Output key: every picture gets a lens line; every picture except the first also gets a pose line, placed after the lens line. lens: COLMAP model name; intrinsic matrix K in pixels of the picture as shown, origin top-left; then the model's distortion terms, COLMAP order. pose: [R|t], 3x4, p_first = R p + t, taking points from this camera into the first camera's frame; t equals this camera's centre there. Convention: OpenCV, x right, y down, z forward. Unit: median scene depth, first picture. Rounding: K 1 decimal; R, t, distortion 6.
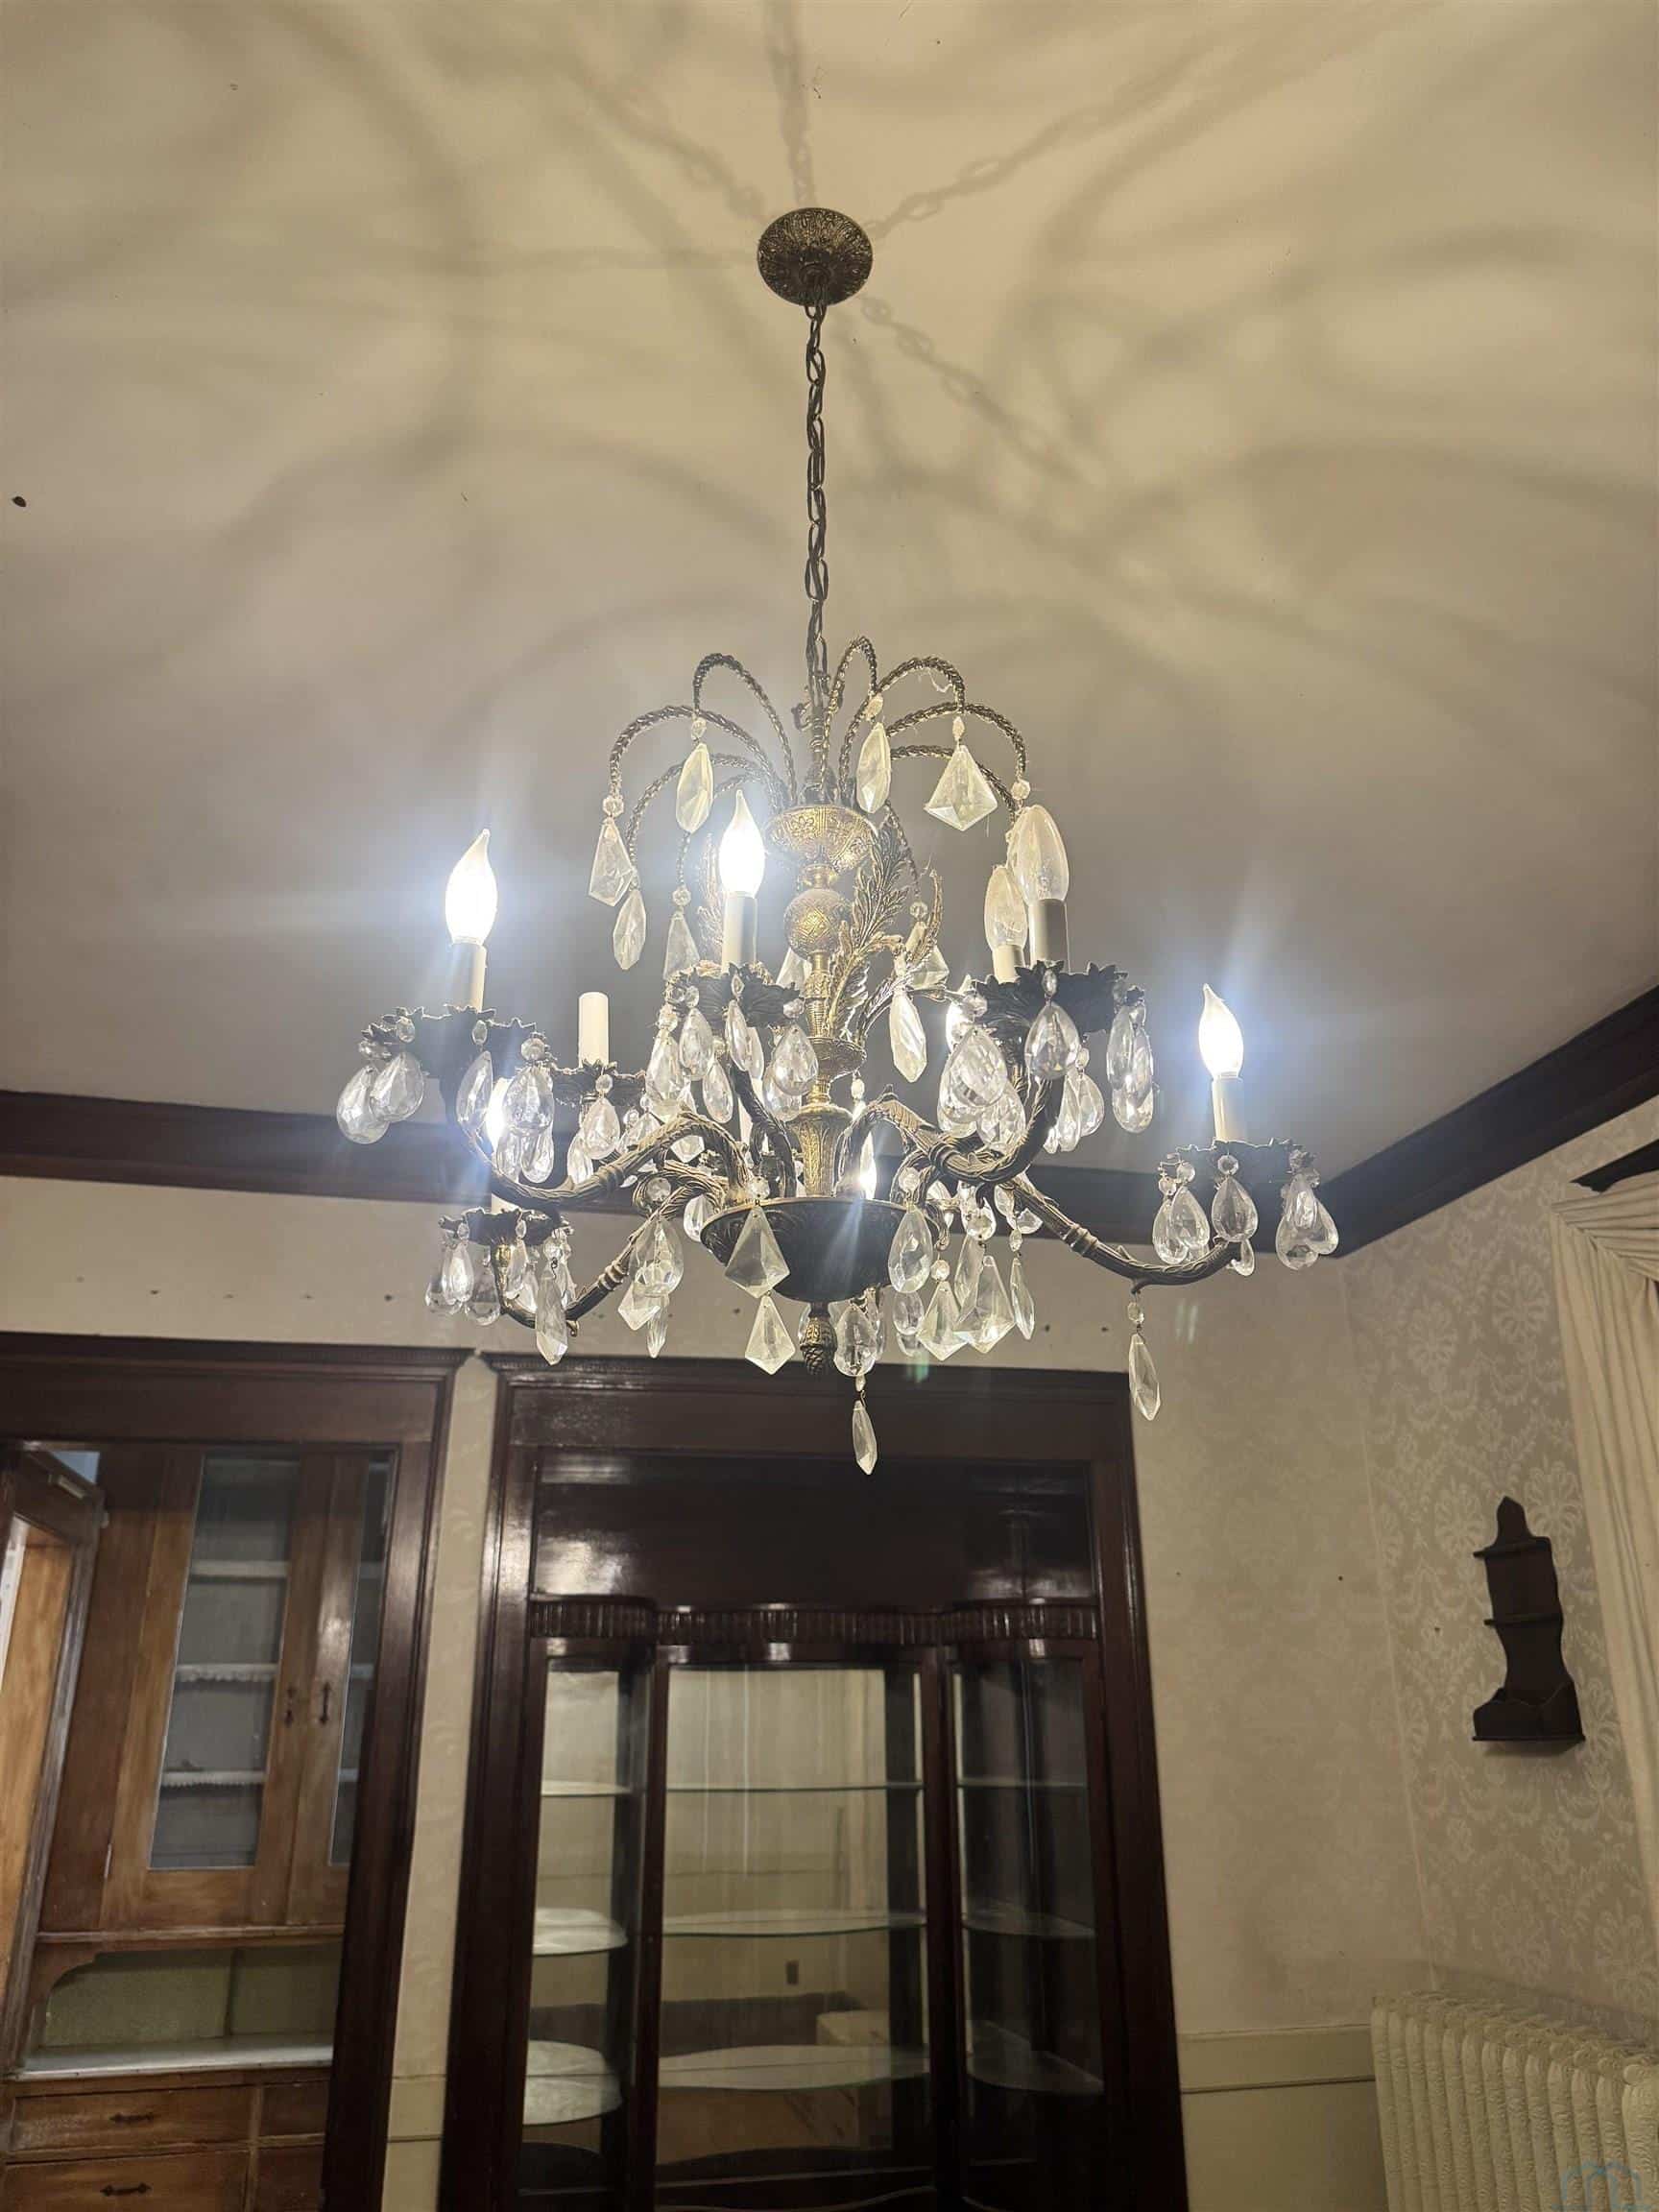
lens RADIAL K [[1570.9, 0, 828.4], [0, 1570.9, 1120.2], [0, 0, 1]] dist [0.013660, -0.005040]
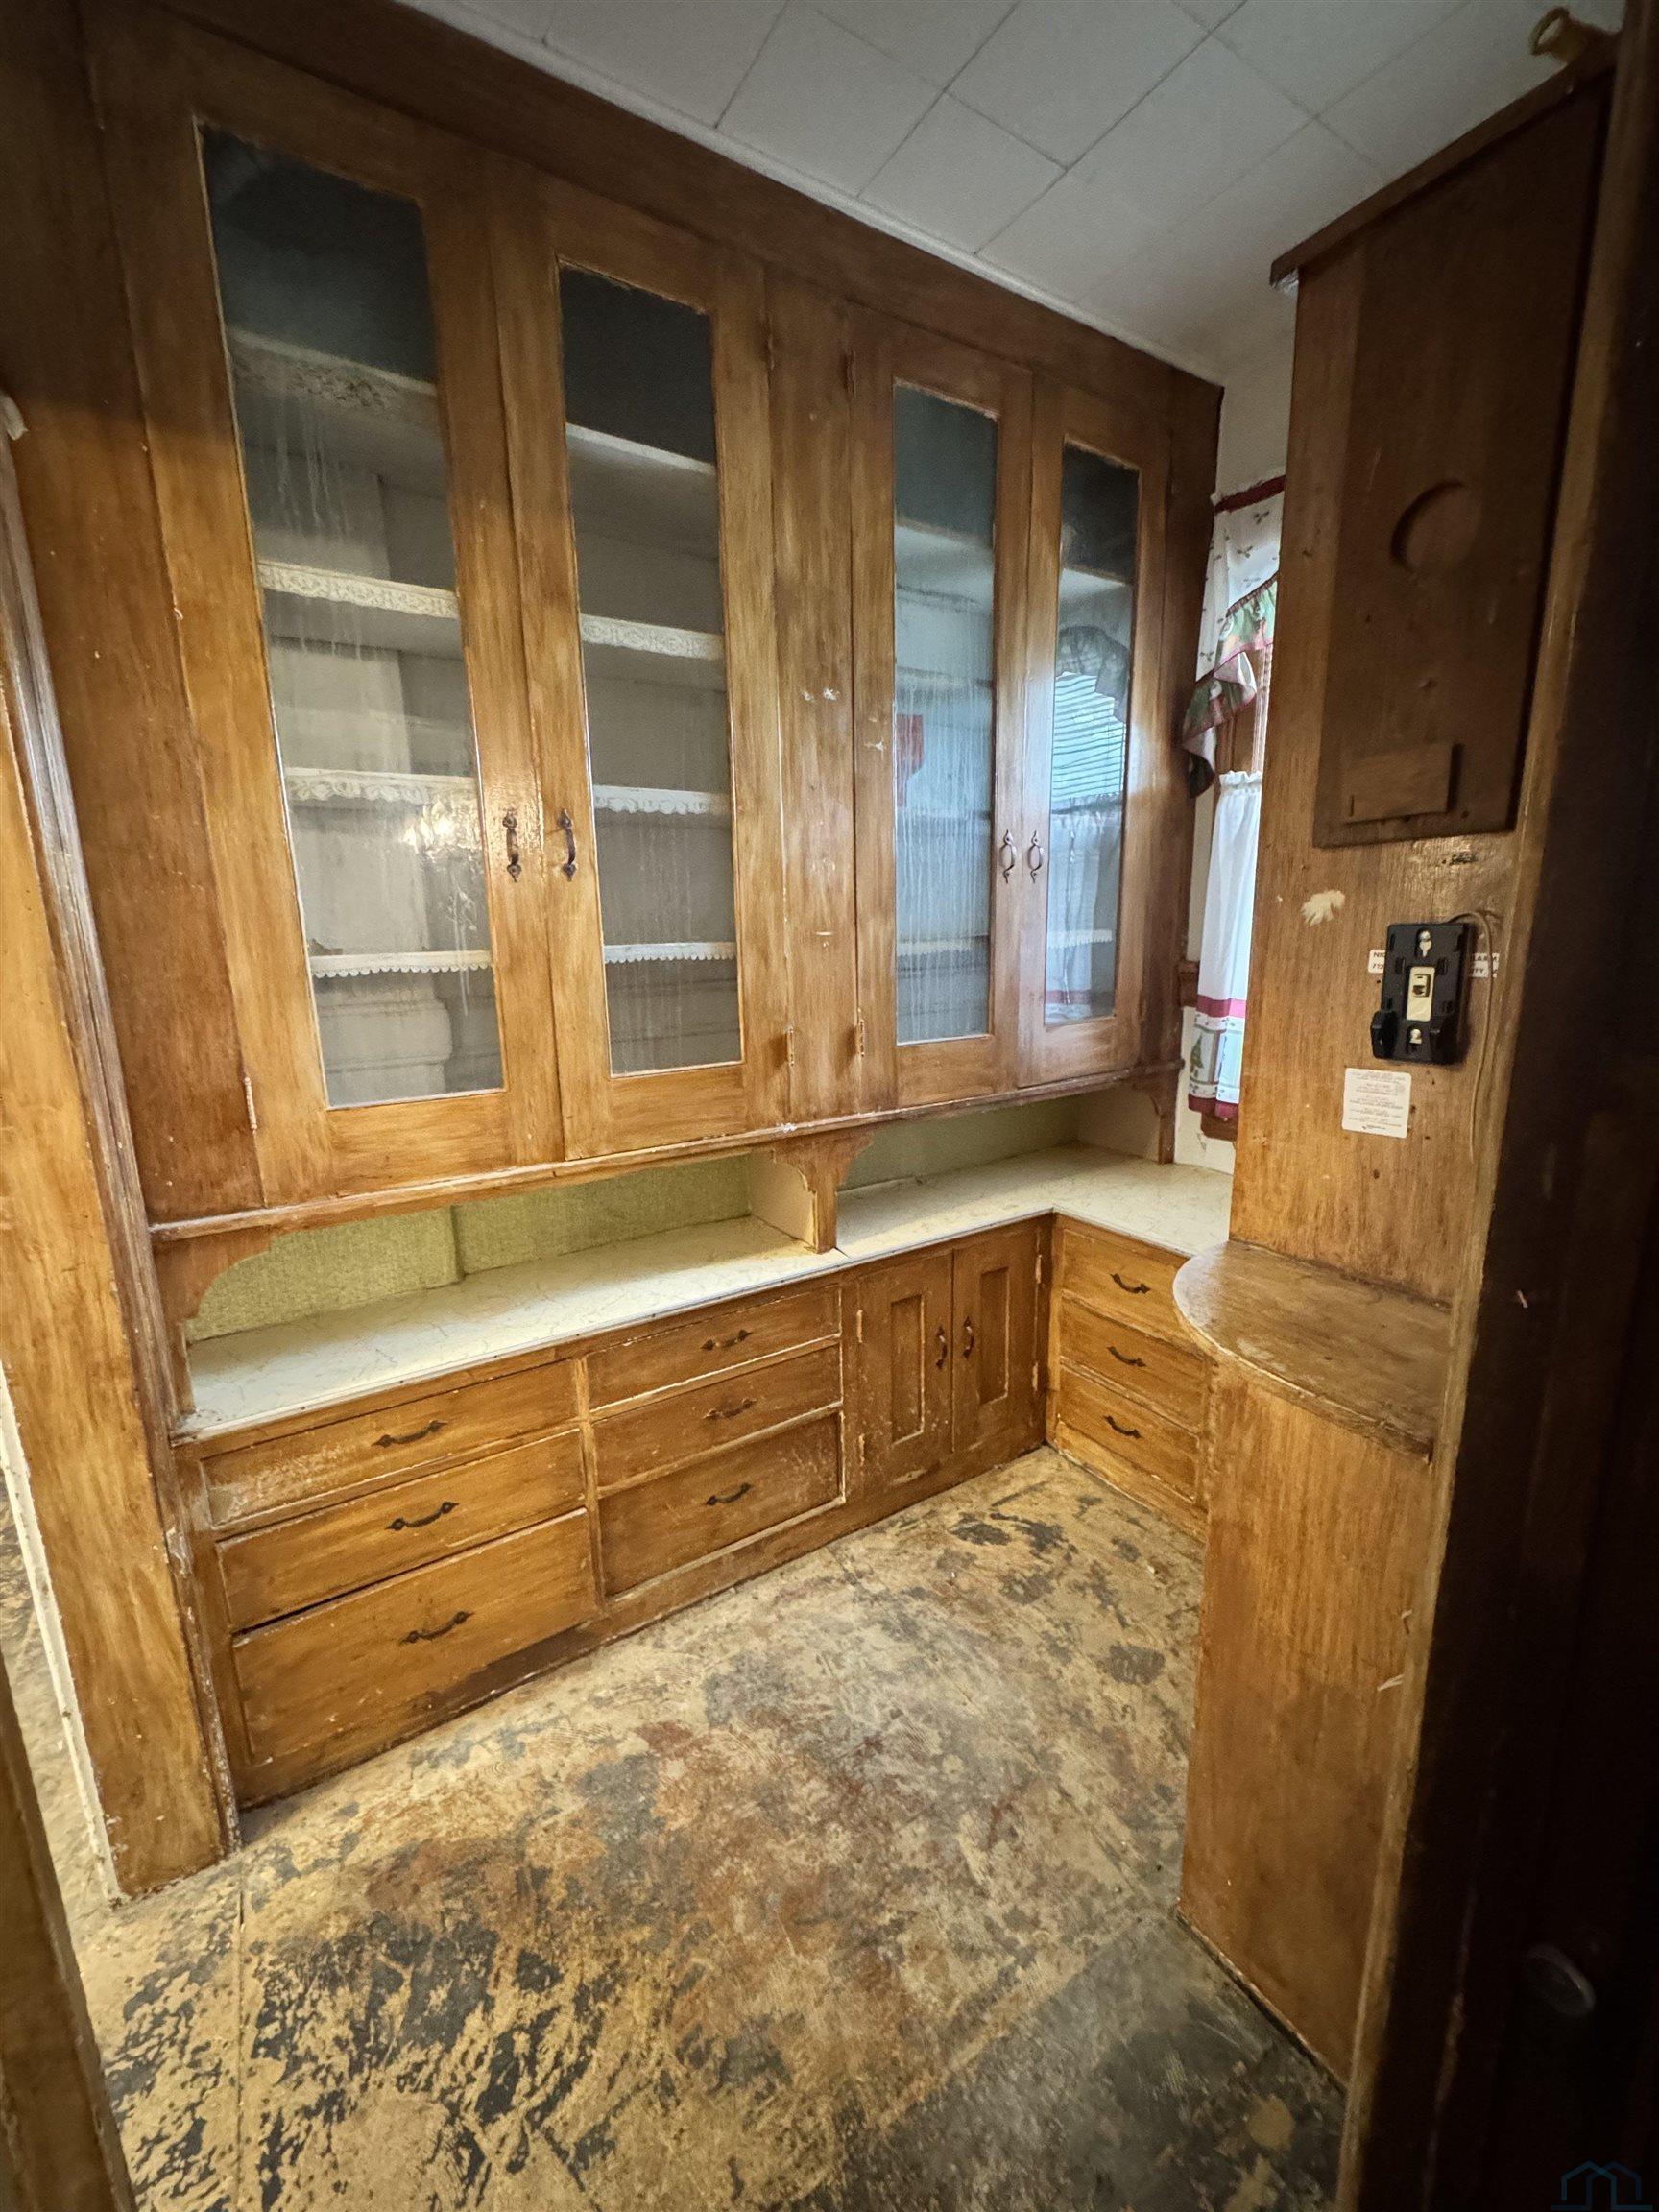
lens RADIAL K [[893.9, 0, 824.4], [0, 893.9, 1099.3], [0, 0, 1]] dist [-0.002688, 0.000667]
pose [[0.938366, -0.078298, 0.336657, -0.373969], [-0.112309, 0.852084, 0.511213, 0.284295], [-0.326888, -0.517515, 0.790773, 0.685951]]
